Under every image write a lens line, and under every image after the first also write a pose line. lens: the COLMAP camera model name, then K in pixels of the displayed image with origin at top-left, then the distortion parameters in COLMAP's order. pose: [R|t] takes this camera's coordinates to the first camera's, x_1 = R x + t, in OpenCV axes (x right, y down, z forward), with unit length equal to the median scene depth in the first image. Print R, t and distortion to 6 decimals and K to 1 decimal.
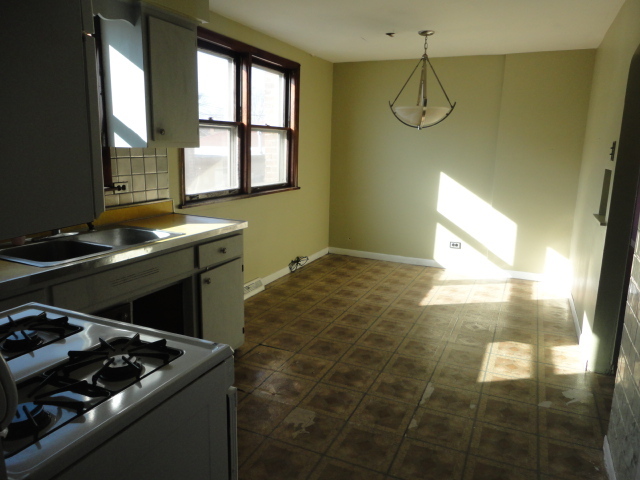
lens RADIAL K [[472.7, 0, 317.0], [0, 472.7, 240.3], [0, 0, 1]] dist [-0.004309, -0.004027]
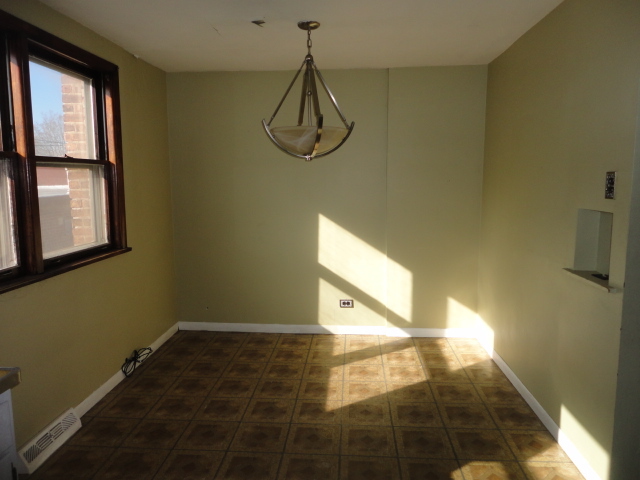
lens RADIAL K [[472.7, 0, 323.5], [0, 472.7, 241.8], [0, 0, 1]] dist [-0.004309, -0.004027]
pose [[0.933638, -0.072473, 0.350811, -0.017124], [0.094338, 0.994495, -0.045617, -0.072235], [-0.345574, 0.075685, 0.935335, 0.311198]]
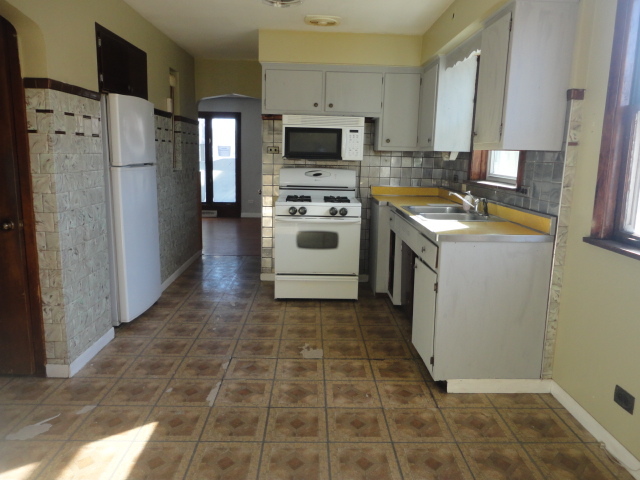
lens RADIAL K [[472.7, 0, 320.0], [0, 472.7, 238.5], [0, 0, 1]] dist [-0.004309, -0.004027]
pose [[-0.903602, 0.044177, -0.426090, 0.266366], [-0.116859, 0.931521, 0.344402, -0.199367], [0.412126, 0.360995, -0.836561, 1.092137]]
